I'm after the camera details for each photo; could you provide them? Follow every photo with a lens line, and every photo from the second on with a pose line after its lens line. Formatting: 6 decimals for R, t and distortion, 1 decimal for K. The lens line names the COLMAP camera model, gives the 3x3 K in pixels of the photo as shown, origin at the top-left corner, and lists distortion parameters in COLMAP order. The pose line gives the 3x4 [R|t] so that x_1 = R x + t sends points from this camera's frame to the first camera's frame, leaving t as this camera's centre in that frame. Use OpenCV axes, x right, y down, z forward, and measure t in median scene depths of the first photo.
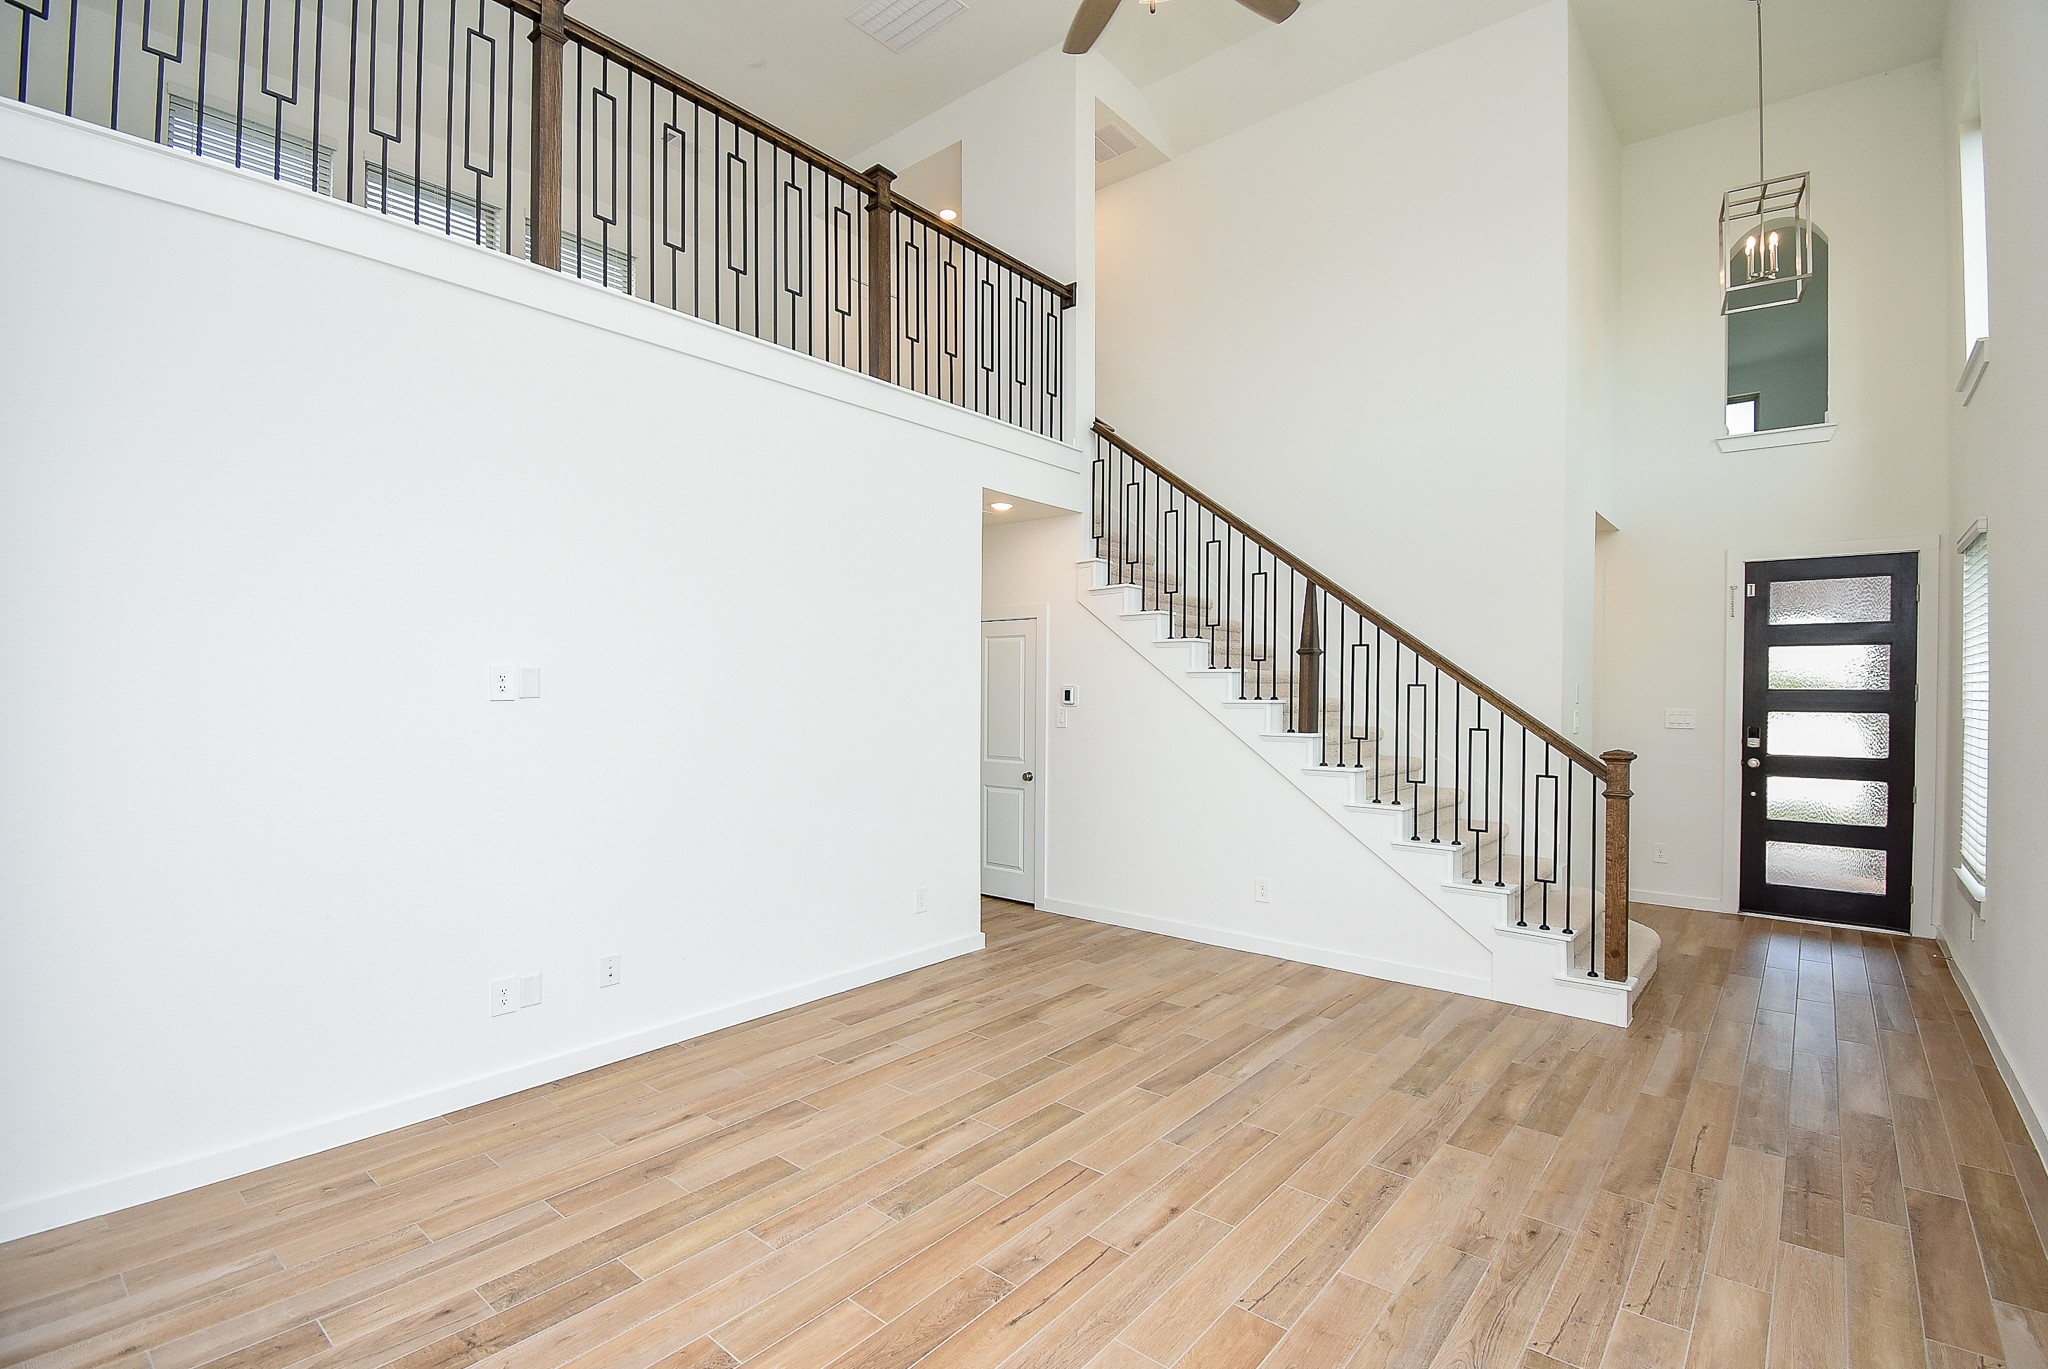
lens RADIAL K [[942.9, 0, 1024.0], [0, 942.9, 684.5], [0, 0, 1]] dist [0.017818, -0.027691]
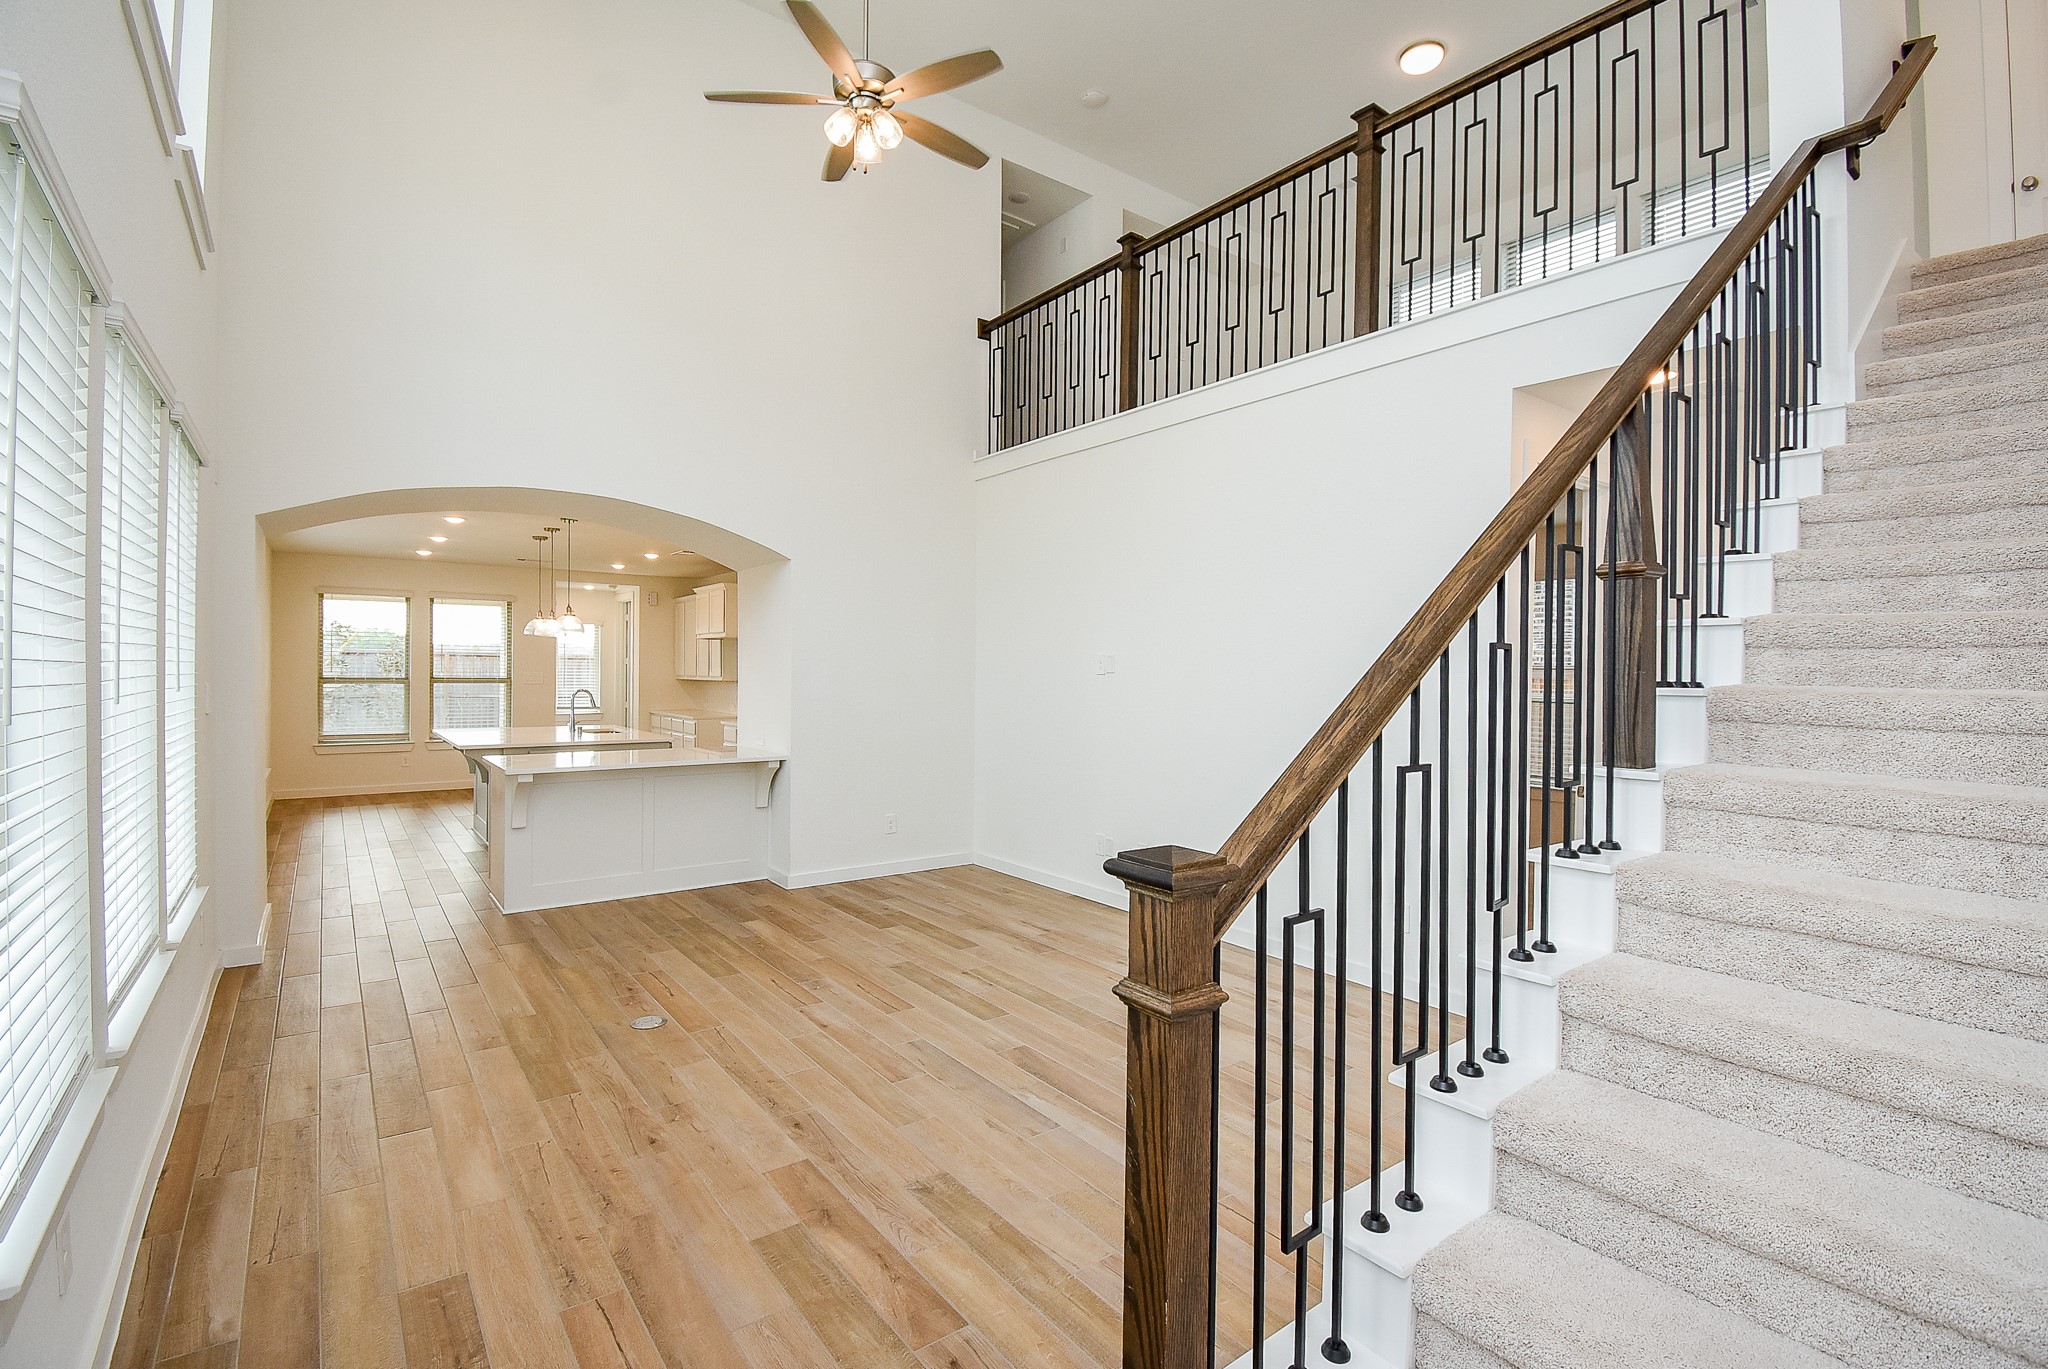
lens RADIAL K [[883.7, 0, 1024.0], [0, 883.7, 684.5], [0, 0, 1]] dist [-0.002253, -0.022617]
pose [[-0.205445, 0.008856, -0.978629, 0.898895], [-0.011090, 0.999874, 0.011377, 0.014234], [0.978606, 0.013190, -0.205321, 1.005689]]
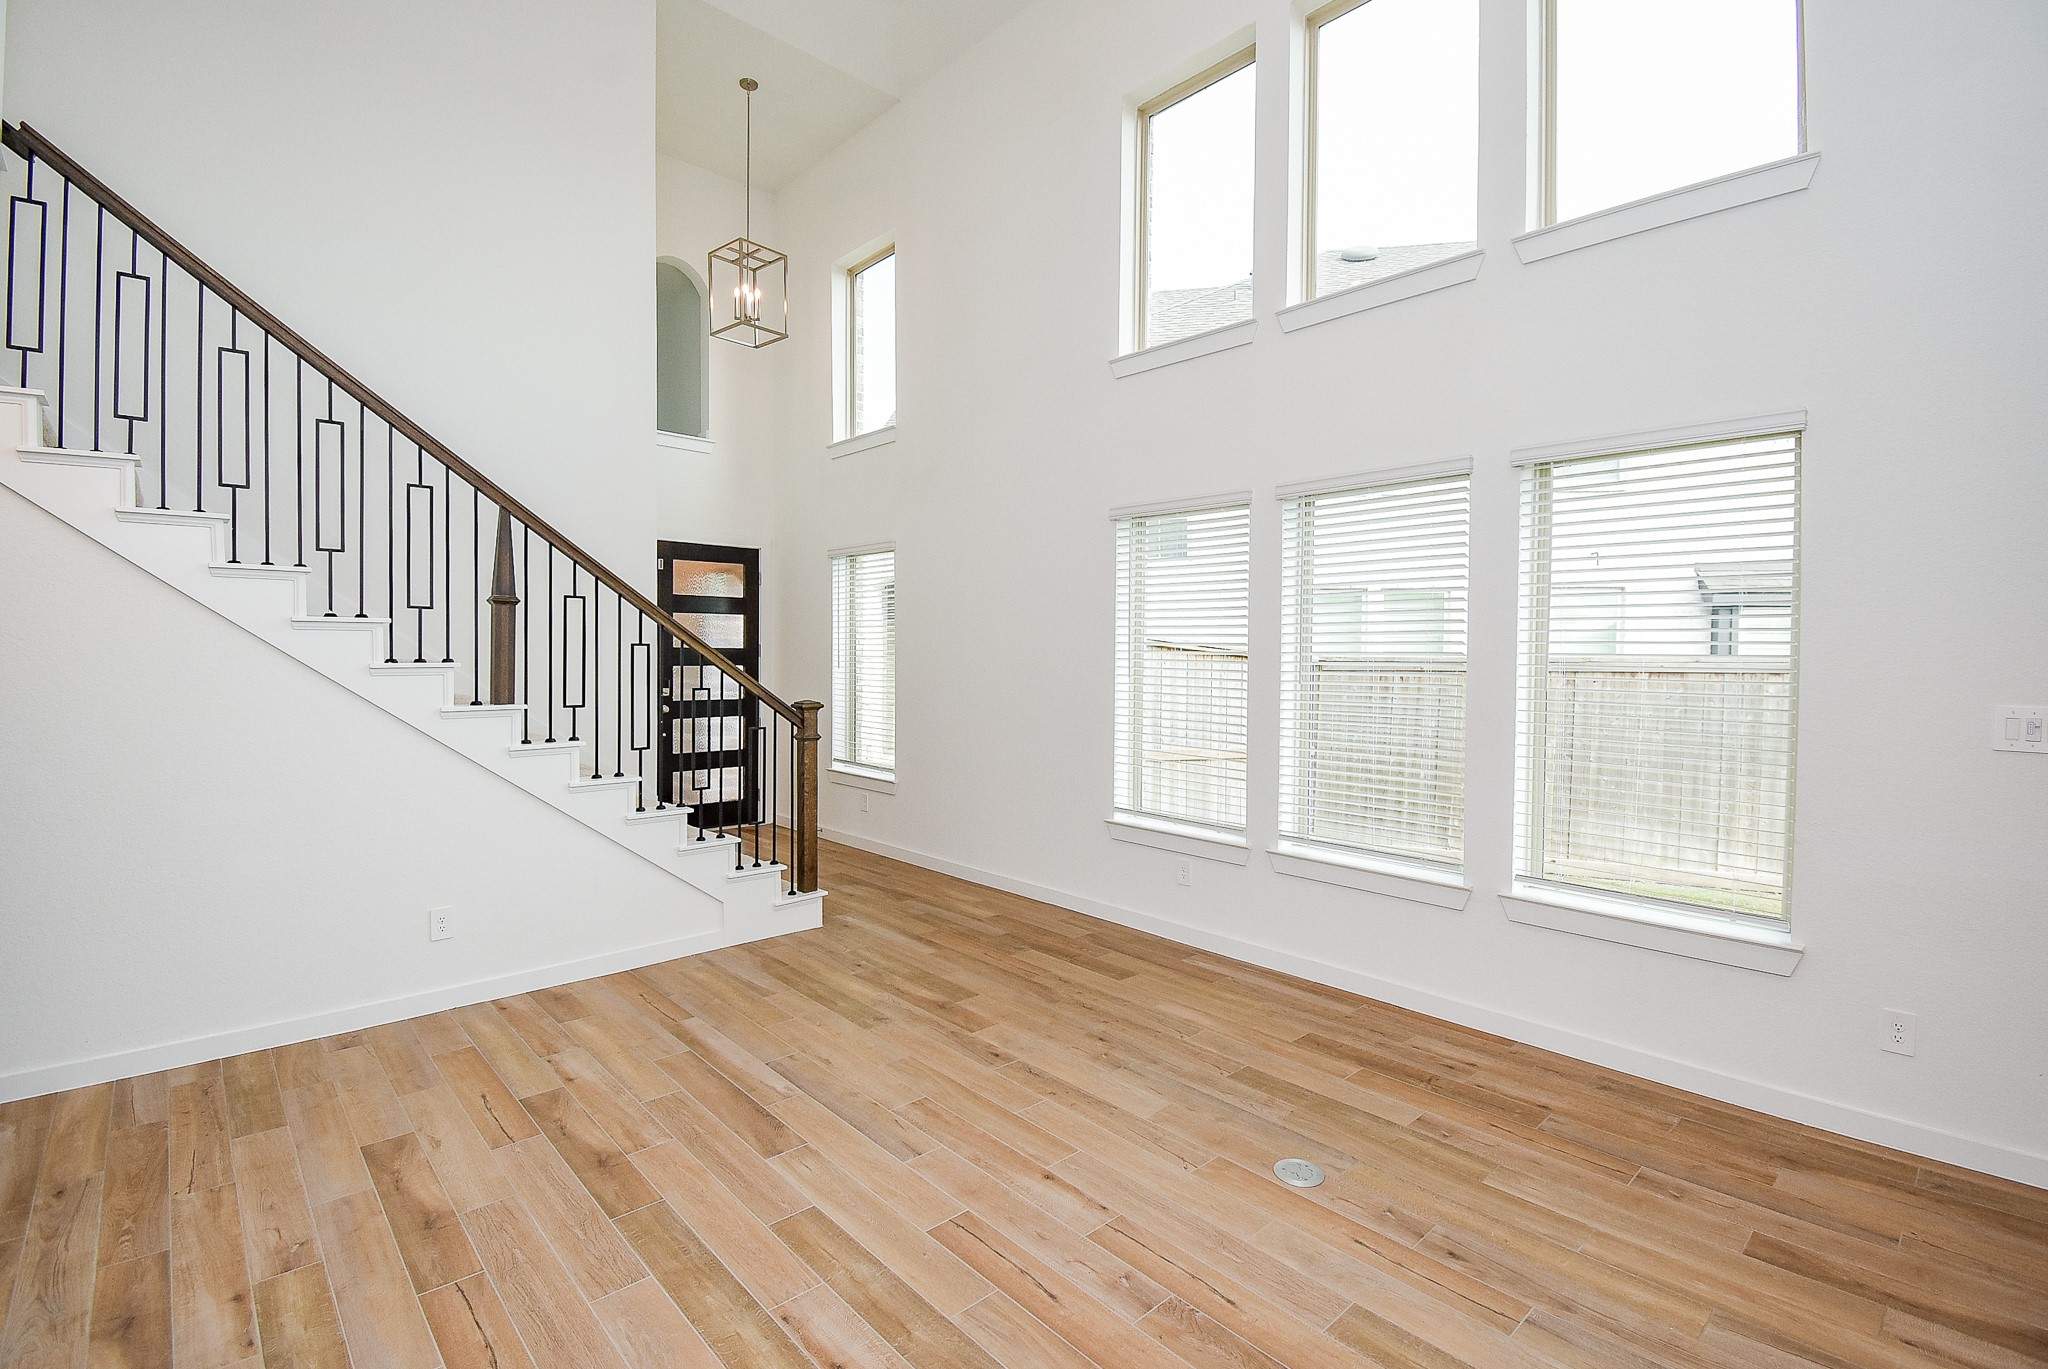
lens RADIAL K [[942.9, 0, 1024.0], [0, 942.9, 684.5], [0, 0, 1]] dist [0.017818, -0.027691]
pose [[0.110255, -0.039409, 0.993122, -0.524776], [-0.009339, 0.999128, 0.040684, -0.002668], [-0.993859, -0.013760, 0.109791, 0.594431]]
